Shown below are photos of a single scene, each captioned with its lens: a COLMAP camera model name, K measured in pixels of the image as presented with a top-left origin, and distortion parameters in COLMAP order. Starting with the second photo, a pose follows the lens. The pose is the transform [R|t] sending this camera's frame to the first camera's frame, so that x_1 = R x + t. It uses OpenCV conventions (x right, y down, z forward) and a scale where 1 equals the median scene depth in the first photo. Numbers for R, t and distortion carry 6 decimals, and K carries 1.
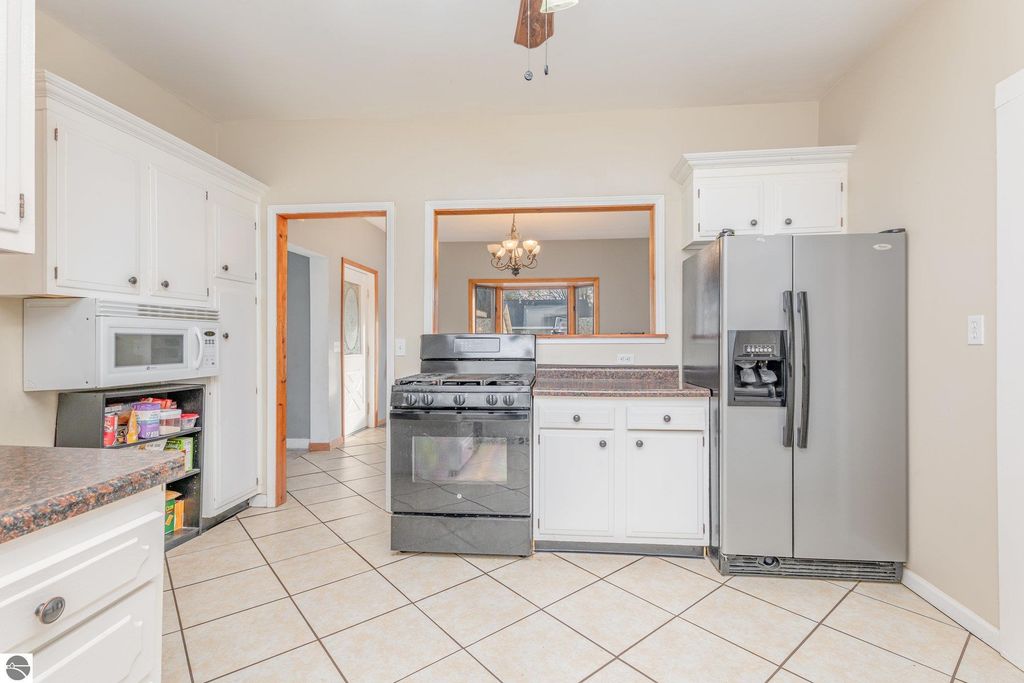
lens RADIAL K [[470.3, 0, 508.3], [0, 470.3, 338.3], [0, 0, 1]] dist [0.003345, 0.000185]
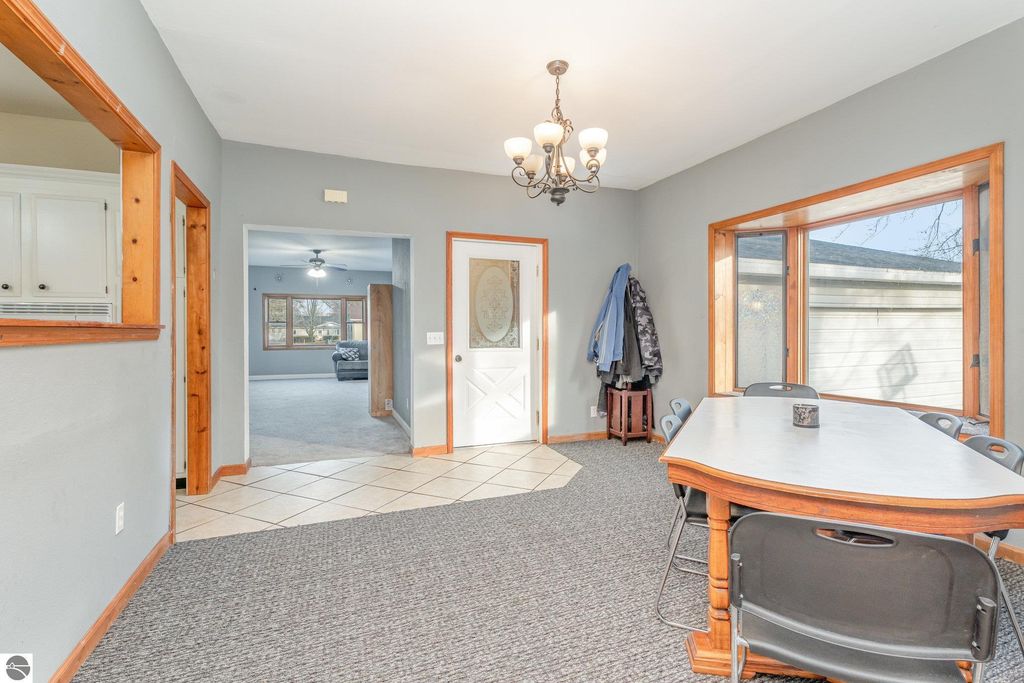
lens RADIAL K [[470.3, 0, 511.4], [0, 470.3, 334.6], [0, 0, 1]] dist [0.003345, 0.000185]
pose [[0.445801, 0.008002, -0.895096, 0.871504], [0.005836, 0.999913, 0.011846, 0.004942], [0.895113, -0.010504, 0.445716, 1.408396]]
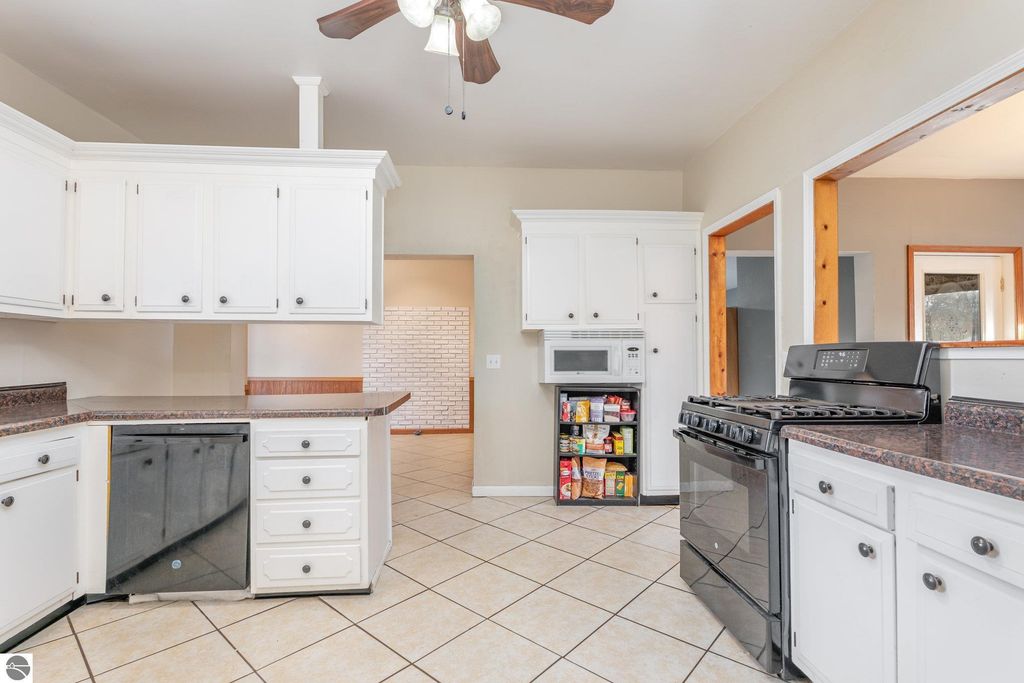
lens RADIAL K [[470.3, 0, 513.2], [0, 470.3, 346.3], [0, 0, 1]] dist [0.003345, 0.000185]
pose [[0.173540, -0.019607, -0.984632, 0.569674], [0.007700, 0.999798, -0.018551, 0.003909], [0.984797, -0.004363, 0.173656, 0.456201]]
